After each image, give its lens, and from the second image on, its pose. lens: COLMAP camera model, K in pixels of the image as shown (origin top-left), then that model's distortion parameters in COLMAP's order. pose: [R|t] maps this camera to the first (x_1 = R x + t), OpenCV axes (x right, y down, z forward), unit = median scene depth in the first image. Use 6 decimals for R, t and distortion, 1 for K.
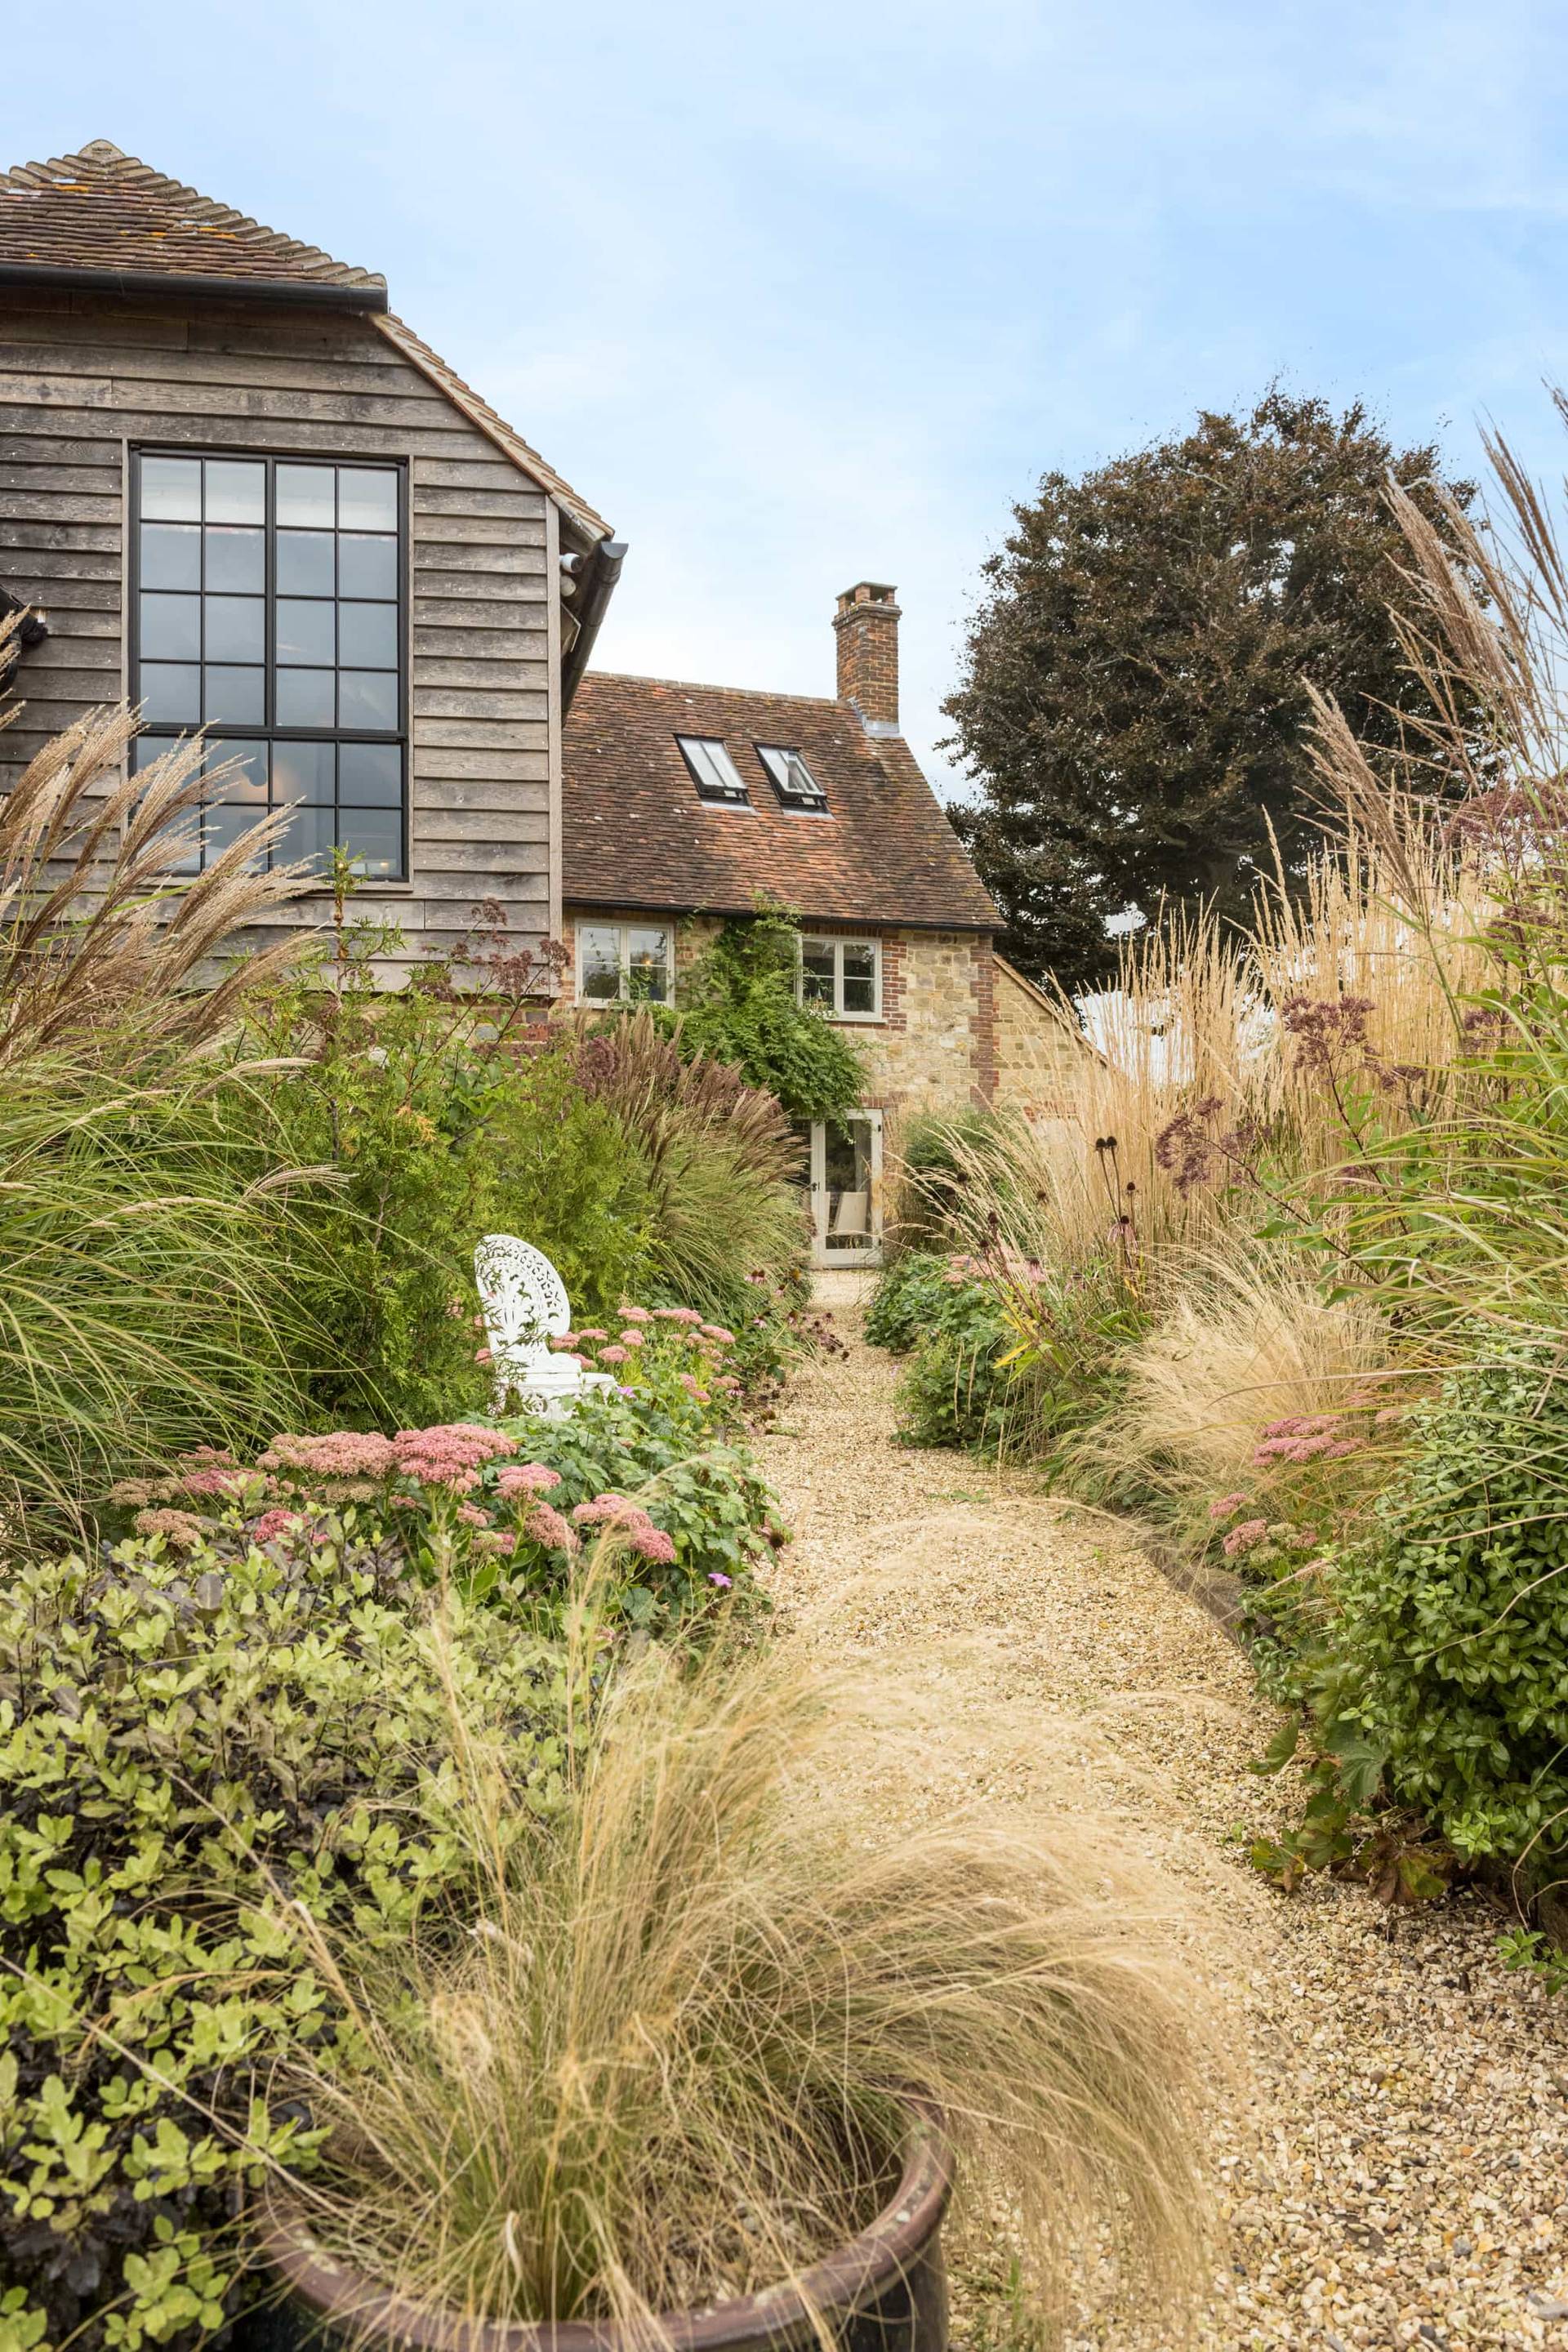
lens RADIAL K [[1953.1, 0, 796.0], [0, 1953.1, 1182.6], [0, 0, 1]] dist [-0.028964, 0.004377]
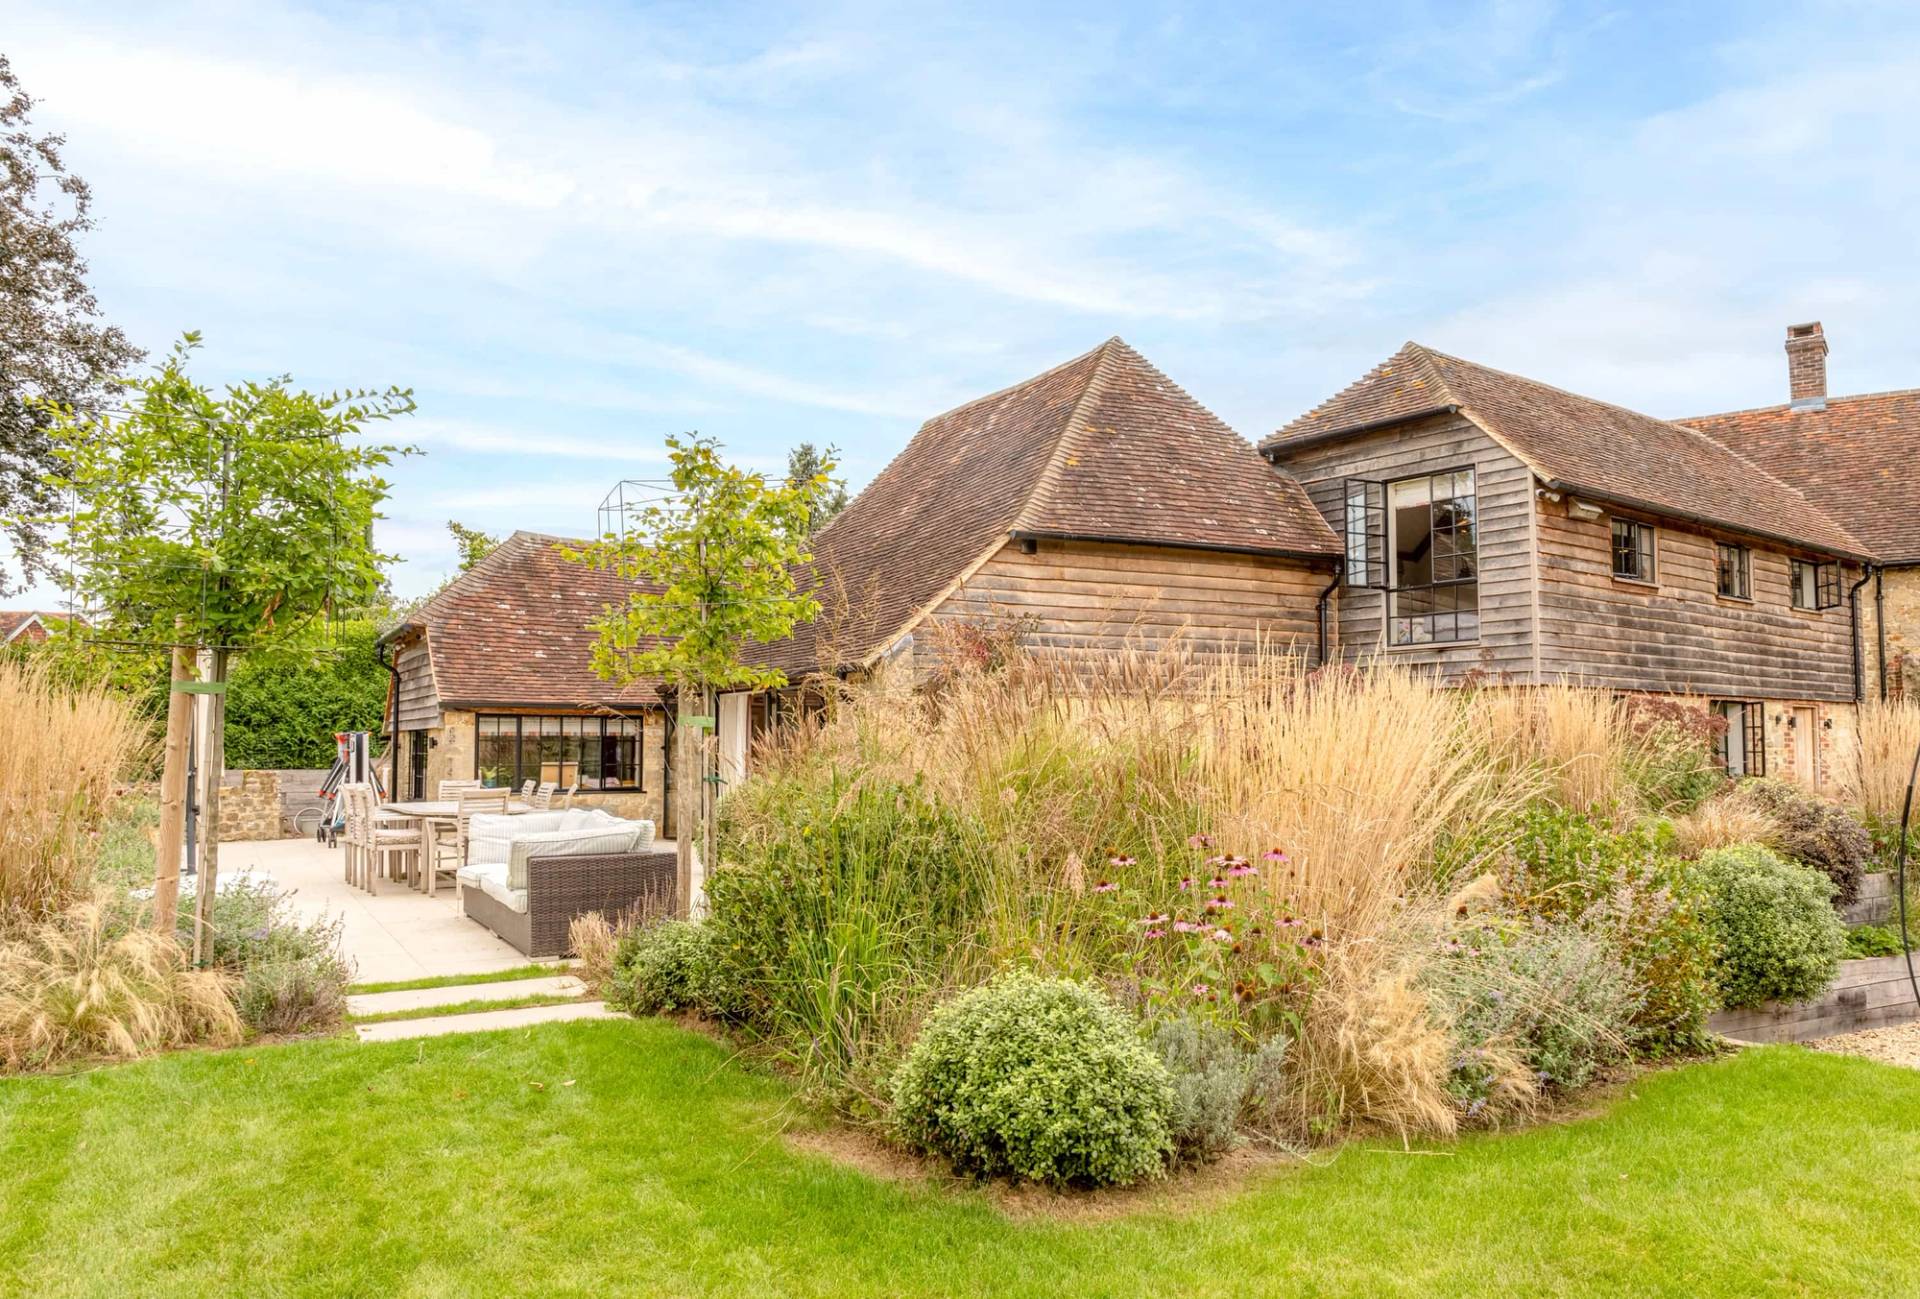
lens RADIAL K [[1533.1, 0, 967.3], [0, 1533.1, 661.8], [0, 0, 1]] dist [-0.007628, -0.002649]
pose [[0.447273, -0.049390, -0.893033, 0.518770], [0.010349, 0.998693, -0.050051, -0.017405], [0.894338, 0.013145, 0.447199, -0.175805]]
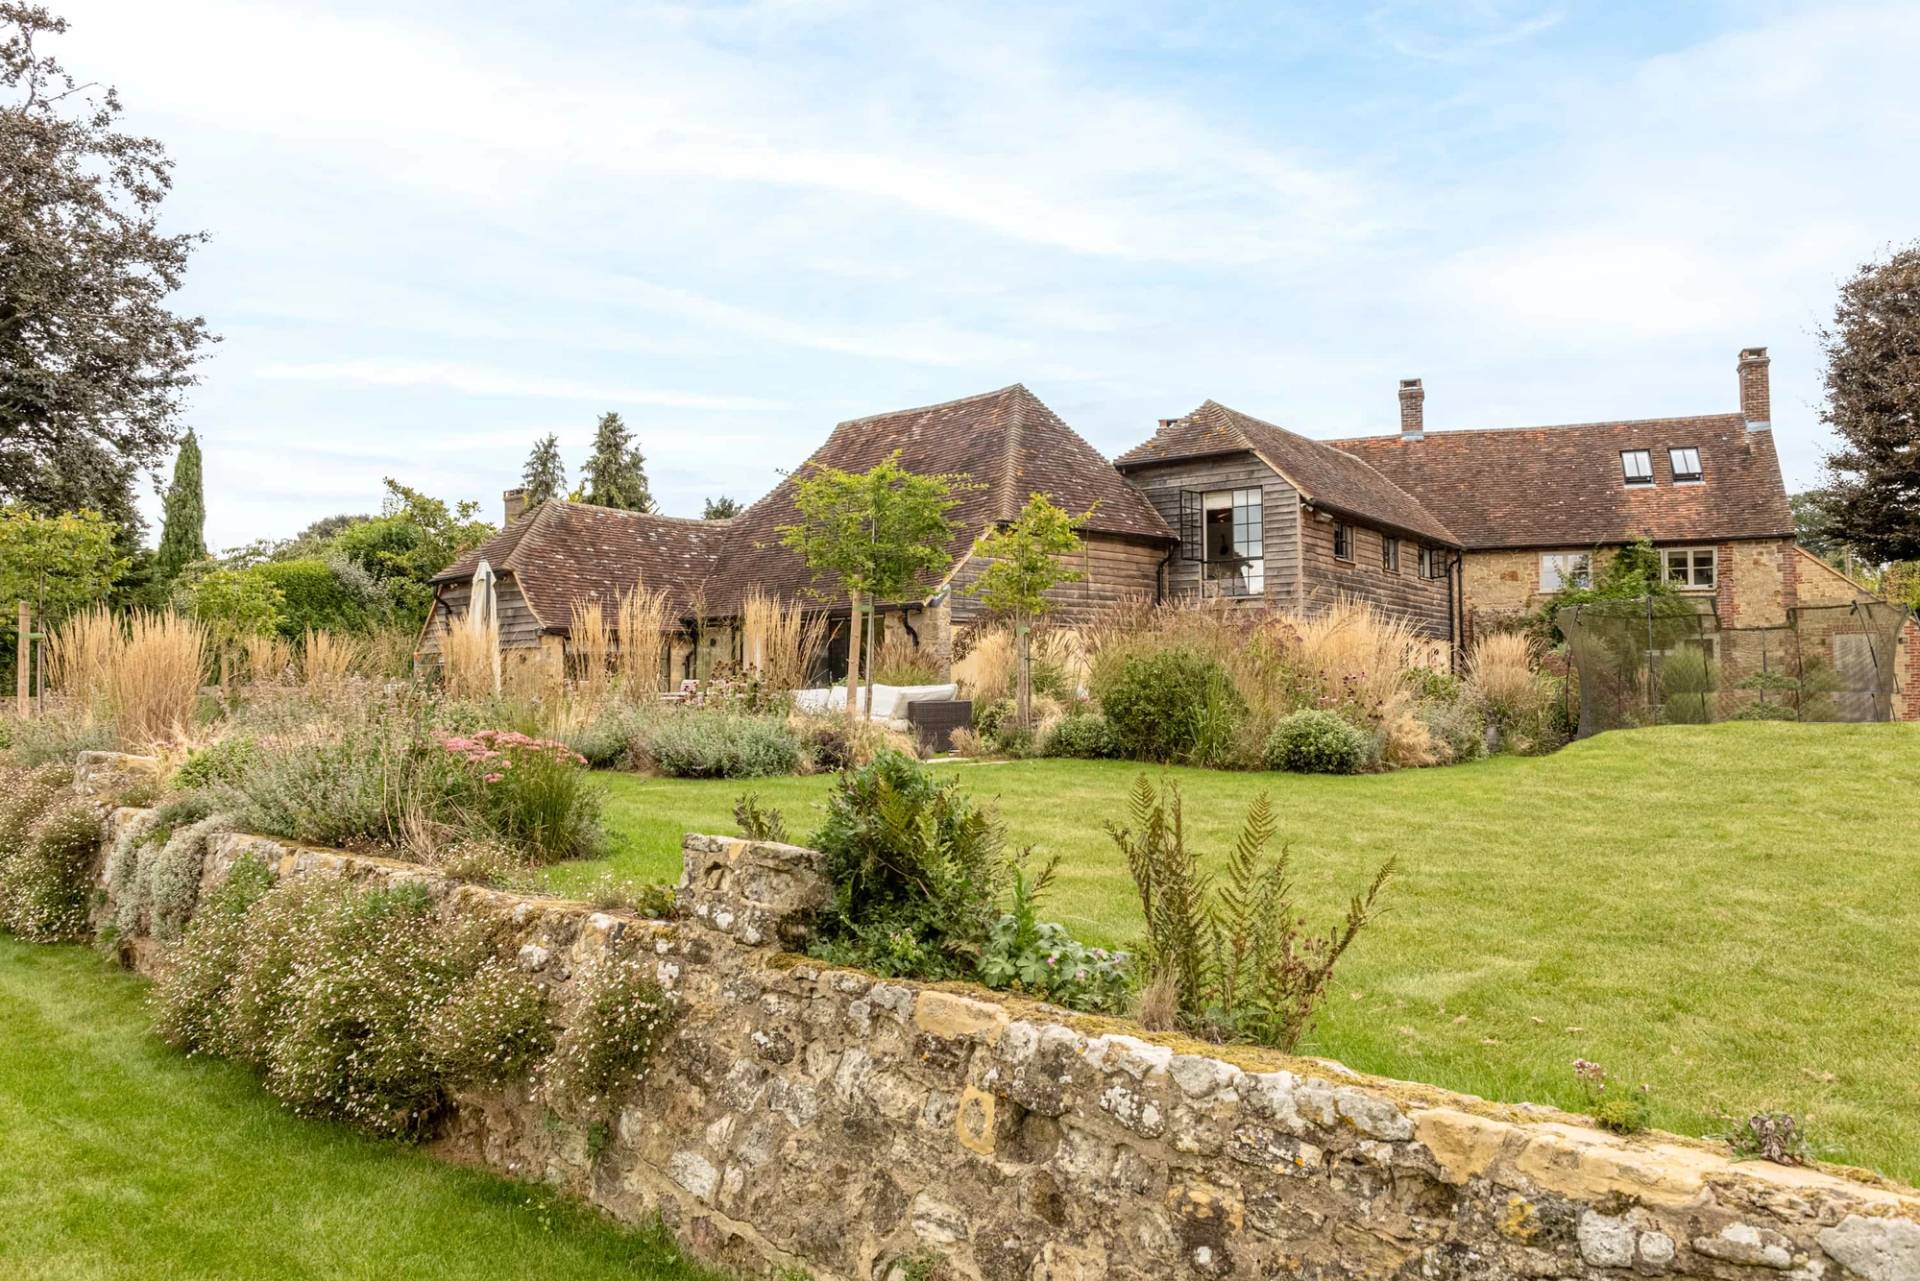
lens RADIAL K [[1650.2, 0, 958.8], [0, 1650.2, 633.9], [0, 0, 1]] dist [-0.003580, -0.002800]
pose [[0.687681, -0.030458, -0.725374, 0.760045], [0.010327, 0.999429, -0.032174, 0.009384], [0.725939, 0.014634, 0.687603, -0.731895]]
